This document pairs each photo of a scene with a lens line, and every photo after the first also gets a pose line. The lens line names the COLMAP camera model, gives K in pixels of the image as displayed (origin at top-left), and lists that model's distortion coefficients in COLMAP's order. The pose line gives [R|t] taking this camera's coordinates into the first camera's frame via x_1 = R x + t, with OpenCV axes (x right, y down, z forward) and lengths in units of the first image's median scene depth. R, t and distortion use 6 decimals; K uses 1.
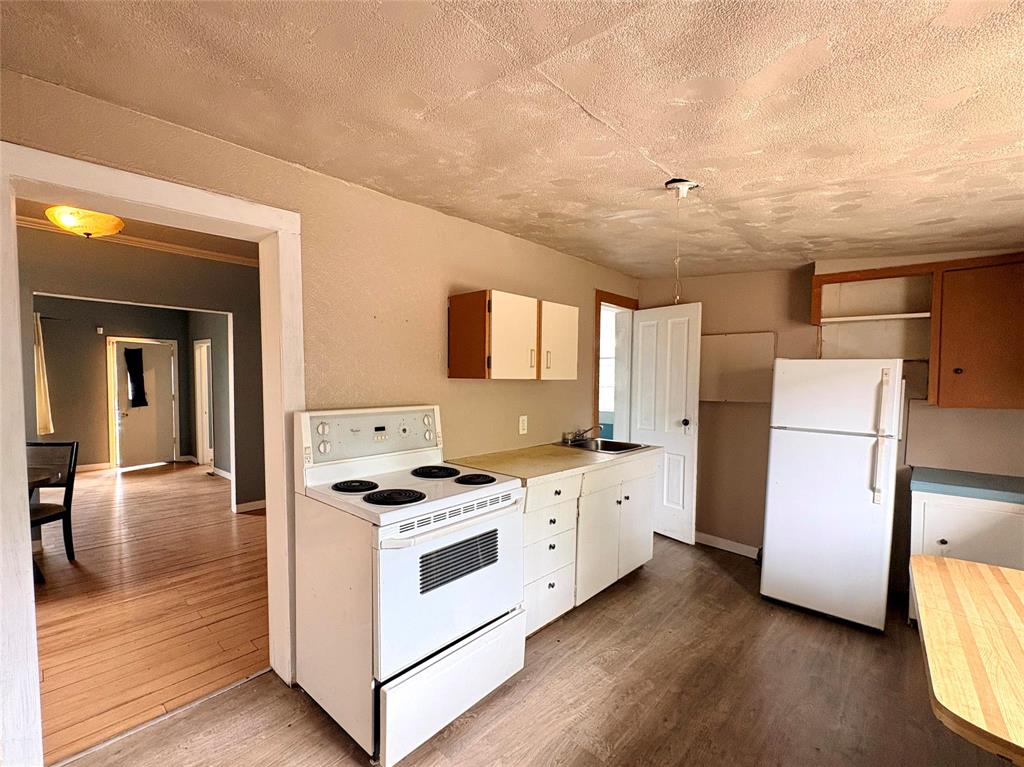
lens RADIAL K [[451.4, 0, 491.3], [0, 451.4, 400.2], [0, 0, 1]] dist [0.000311, 0.000018]
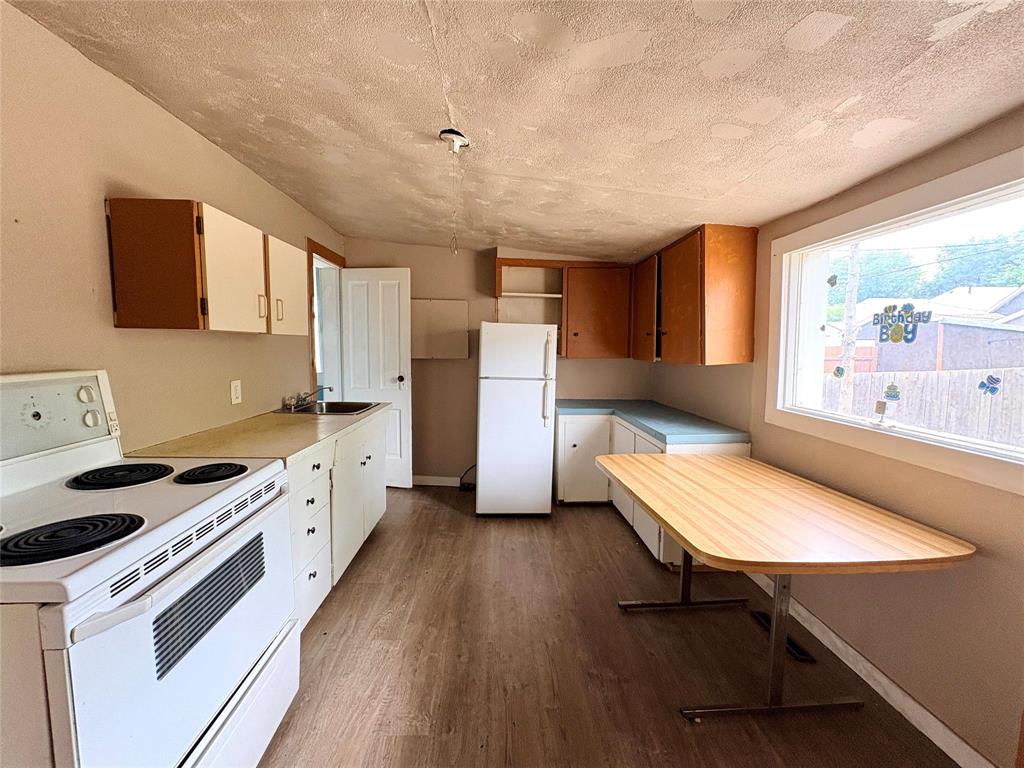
lens RADIAL K [[404.9, 0, 502.3], [0, 404.9, 383.8], [0, 0, 1]] dist [-0.000220, 0.000268]
pose [[0.697065, -0.063707, 0.714172, -0.140137], [0.026933, 0.997668, 0.062708, 0.010274], [-0.716502, -0.024477, 0.697155, 0.216477]]
